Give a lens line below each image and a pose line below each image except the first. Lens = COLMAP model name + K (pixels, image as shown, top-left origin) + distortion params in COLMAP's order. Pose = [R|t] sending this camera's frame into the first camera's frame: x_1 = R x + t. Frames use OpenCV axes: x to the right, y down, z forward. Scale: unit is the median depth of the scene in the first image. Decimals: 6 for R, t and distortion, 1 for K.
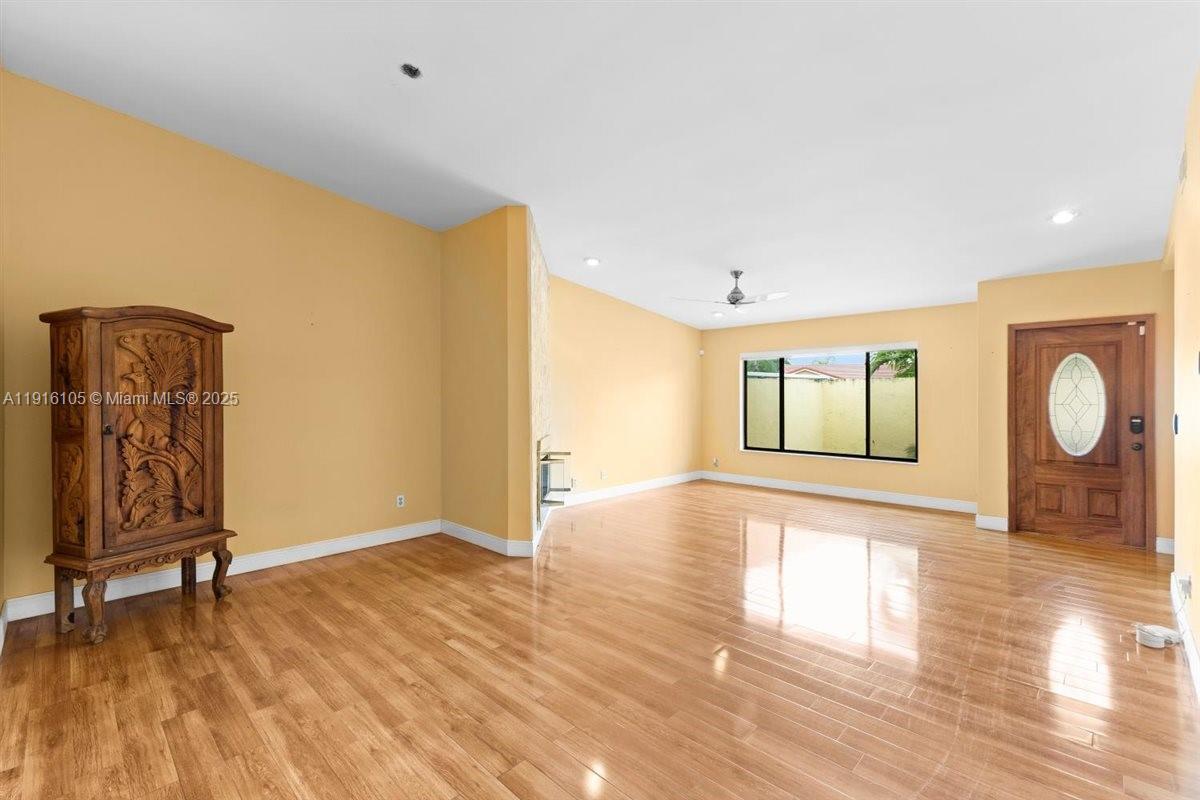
lens RADIAL K [[514.5, 0, 605.0], [0, 514.5, 398.0], [0, 0, 1]] dist [0.003470, -0.002338]
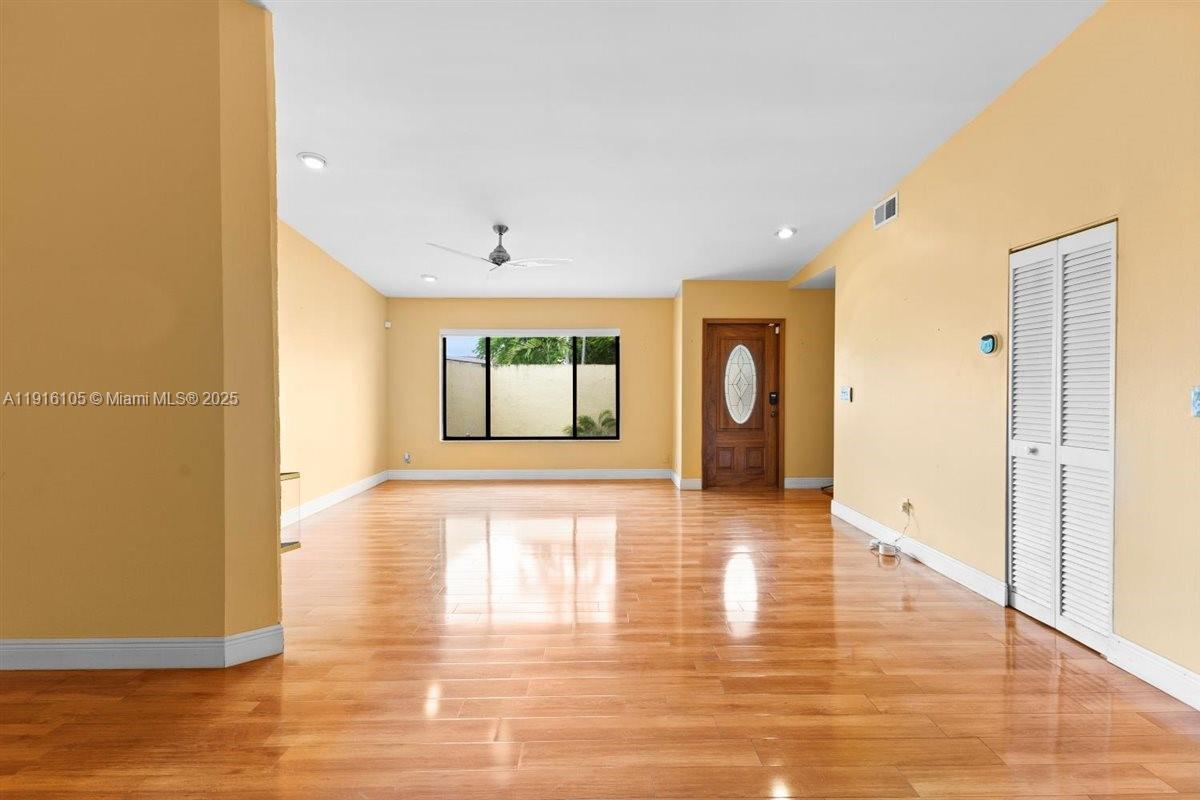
lens RADIAL K [[514.5, 0, 597.3], [0, 514.5, 393.9], [0, 0, 1]] dist [0.003470, -0.002338]
pose [[0.712881, -0.009739, 0.701217, -0.233008], [0.002544, 0.999933, 0.011301, 0.019698], [-0.701280, -0.006272, 0.712858, 0.298193]]
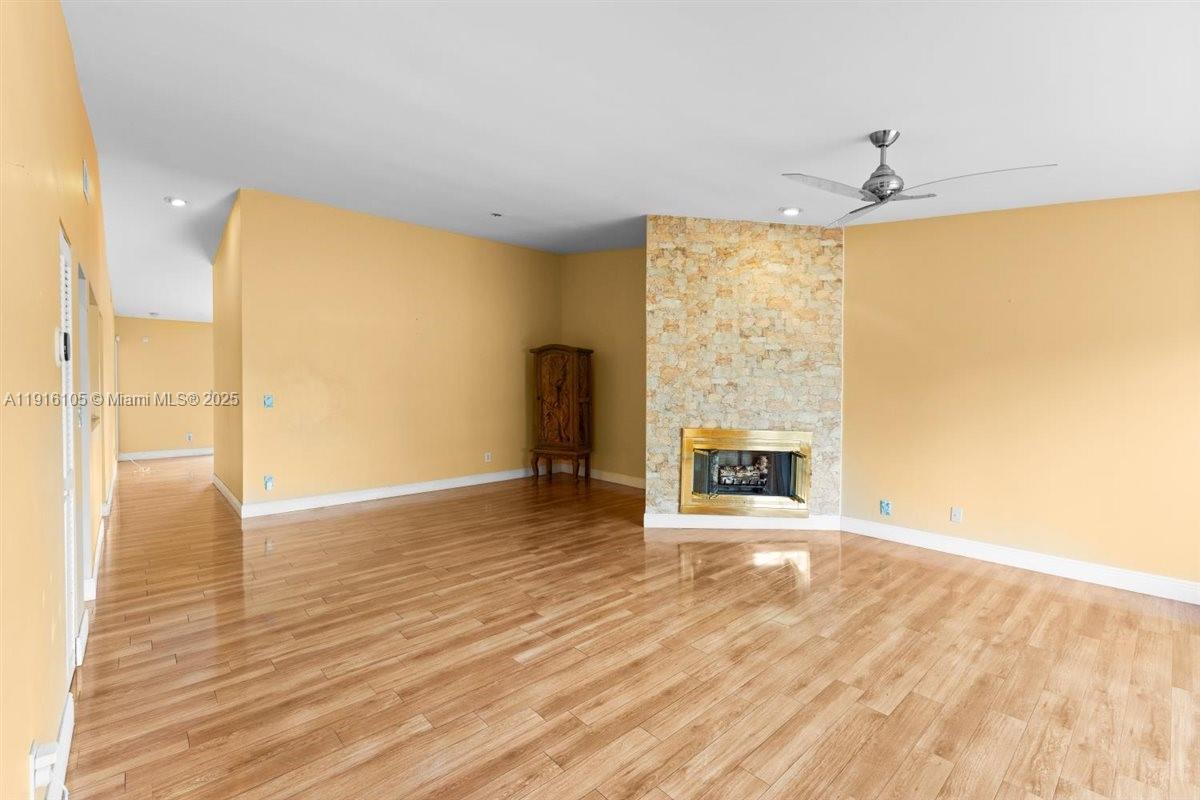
lens RADIAL K [[514.5, 0, 595.9], [0, 514.5, 395.0], [0, 0, 1]] dist [0.003470, -0.002338]
pose [[-0.070874, 0.019175, -0.997301, 0.800441], [-0.007961, 0.999773, 0.019788, -0.002153], [0.997454, 0.009342, -0.070705, 0.793296]]
